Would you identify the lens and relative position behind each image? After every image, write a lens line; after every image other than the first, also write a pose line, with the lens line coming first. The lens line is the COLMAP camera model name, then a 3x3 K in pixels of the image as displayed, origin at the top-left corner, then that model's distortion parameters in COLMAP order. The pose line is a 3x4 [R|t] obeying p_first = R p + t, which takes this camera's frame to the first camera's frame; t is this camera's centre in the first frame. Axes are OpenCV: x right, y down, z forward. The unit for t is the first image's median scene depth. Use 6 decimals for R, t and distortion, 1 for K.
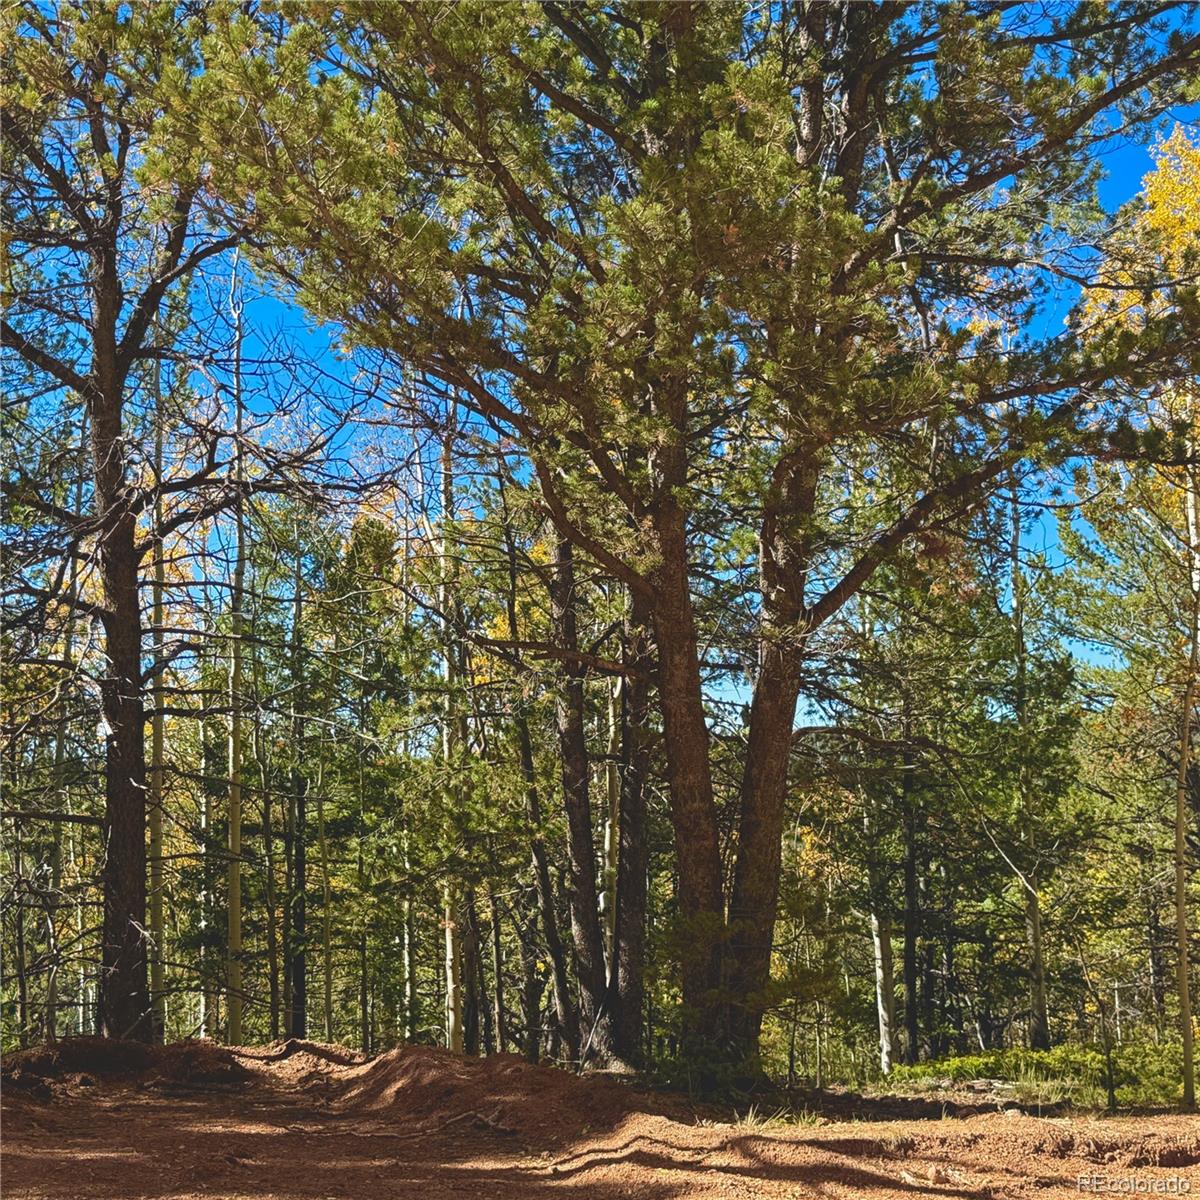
lens RADIAL K [[1794.7, 0, 590.9], [0, 1794.7, 600.9], [0, 0, 1]] dist [0.150518, 0.000000]
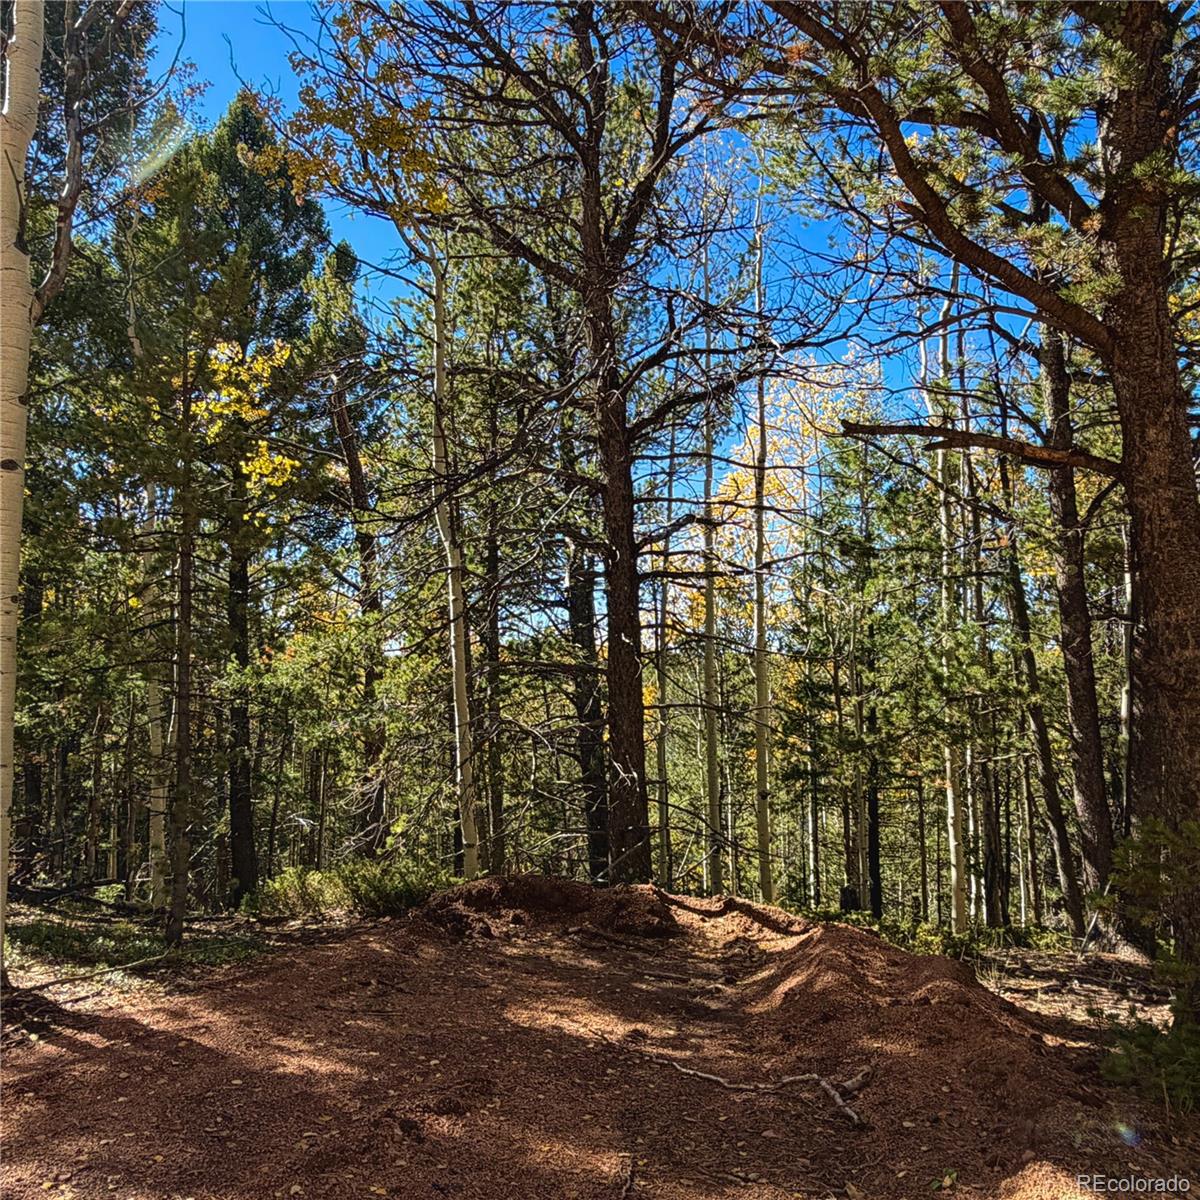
lens RADIAL K [[1077.3, 0, 595.5], [0, 1077.3, 595.8], [0, 0, 1]] dist [-0.005297, 0.001028]
pose [[0.876311, -0.015679, -0.481490, 0.048292], [0.032657, 0.999105, 0.026902, 0.061724], [0.480637, -0.039298, 0.876039, 0.454720]]
